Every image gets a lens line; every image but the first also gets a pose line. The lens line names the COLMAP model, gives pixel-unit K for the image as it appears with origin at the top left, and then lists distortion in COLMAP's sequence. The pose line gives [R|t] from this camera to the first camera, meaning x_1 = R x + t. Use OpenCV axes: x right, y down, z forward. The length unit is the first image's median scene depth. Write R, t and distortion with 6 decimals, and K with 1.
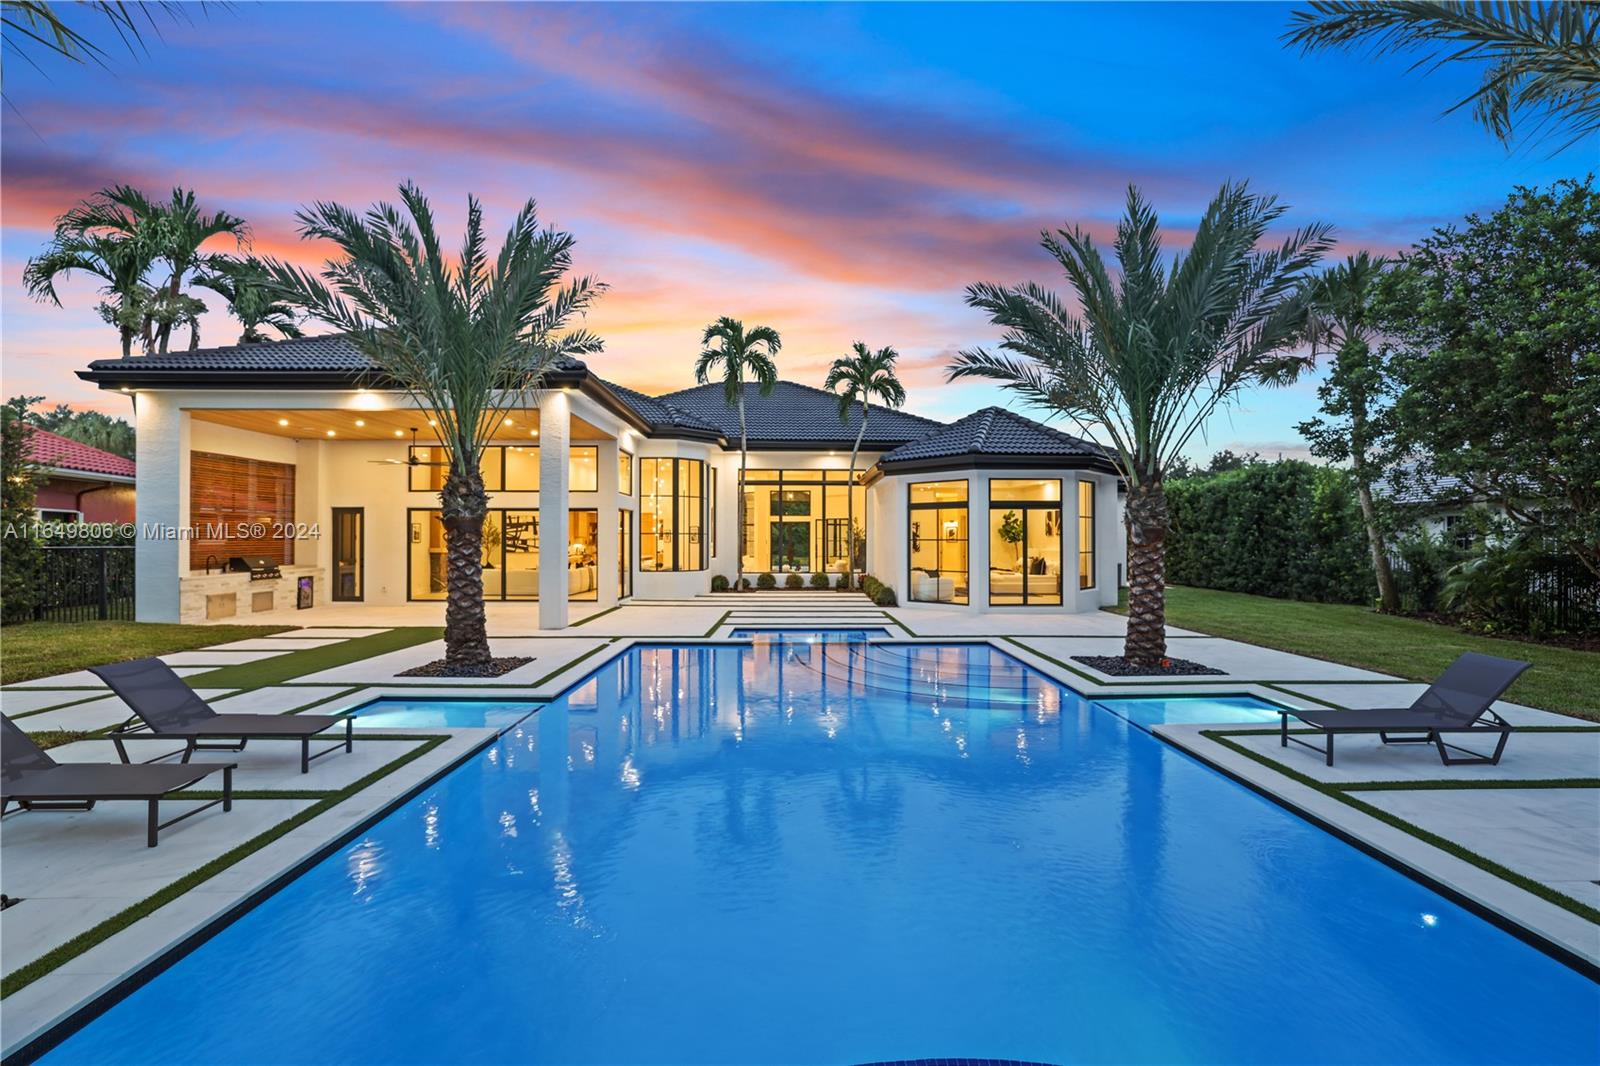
lens RADIAL K [[676.7, 0, 800.4], [0, 676.7, 534.5], [0, 0, 1]] dist [-0.027571, 0.000851]
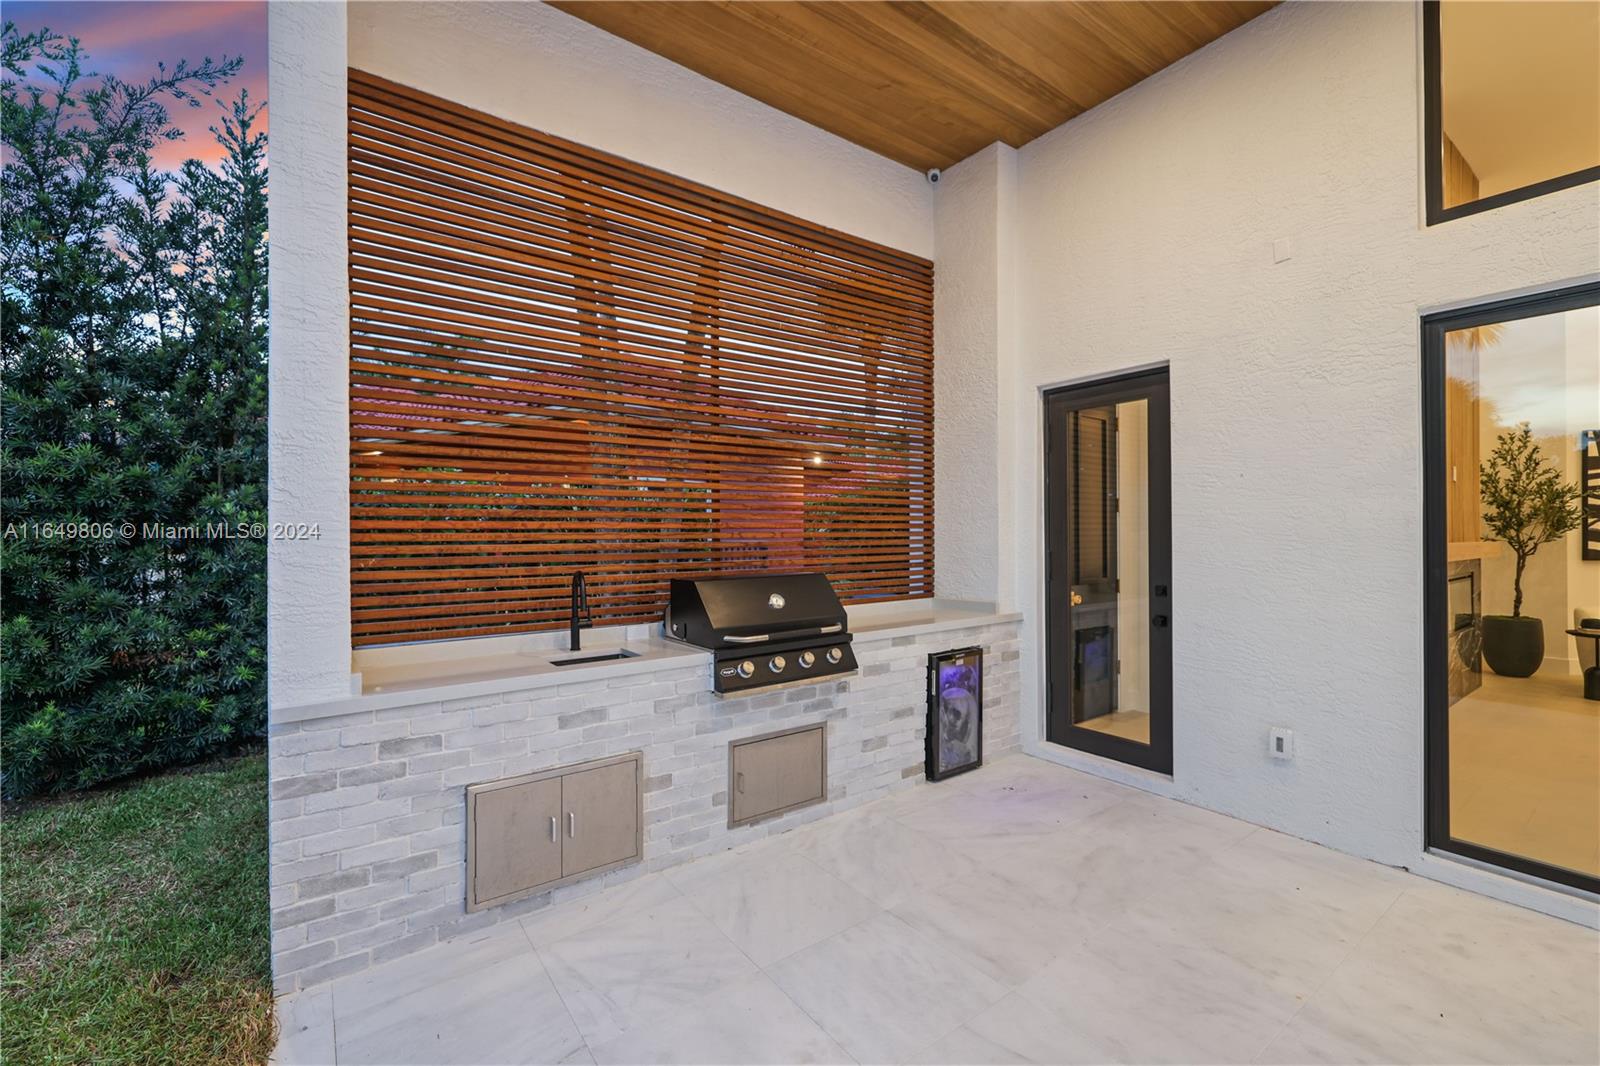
lens RADIAL K [[676.7, 0, 807.5], [0, 676.7, 532.4], [0, 0, 1]] dist [-0.027571, 0.000851]
pose [[0.599930, -0.005392, -0.800034, -0.571354], [0.006714, 0.999976, -0.001705, 0.017669], [0.800024, -0.004349, 0.599952, 0.802614]]
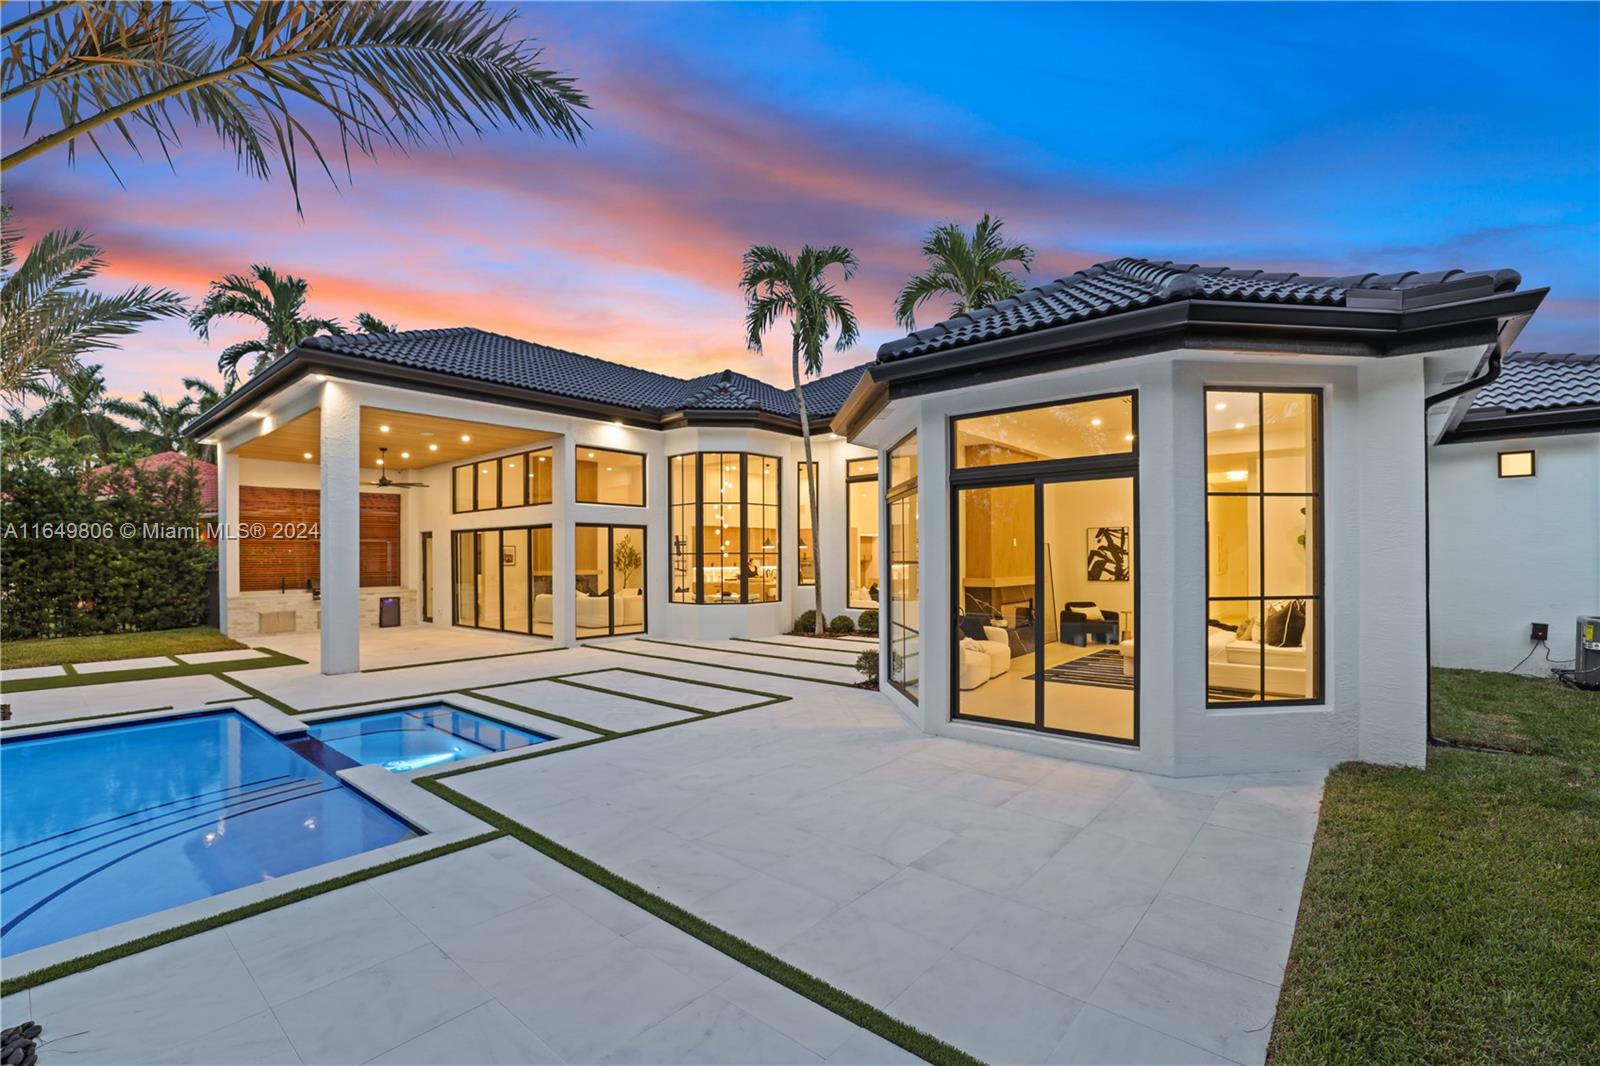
lens RADIAL K [[676.7, 0, 797.6], [0, 676.7, 548.7], [0, 0, 1]] dist [-0.027571, 0.000851]
pose [[0.759857, -0.012313, -0.649974, 0.462128], [0.007964, 0.999922, -0.009632, 0.000375], [0.650042, 0.002142, 0.759895, 0.609618]]
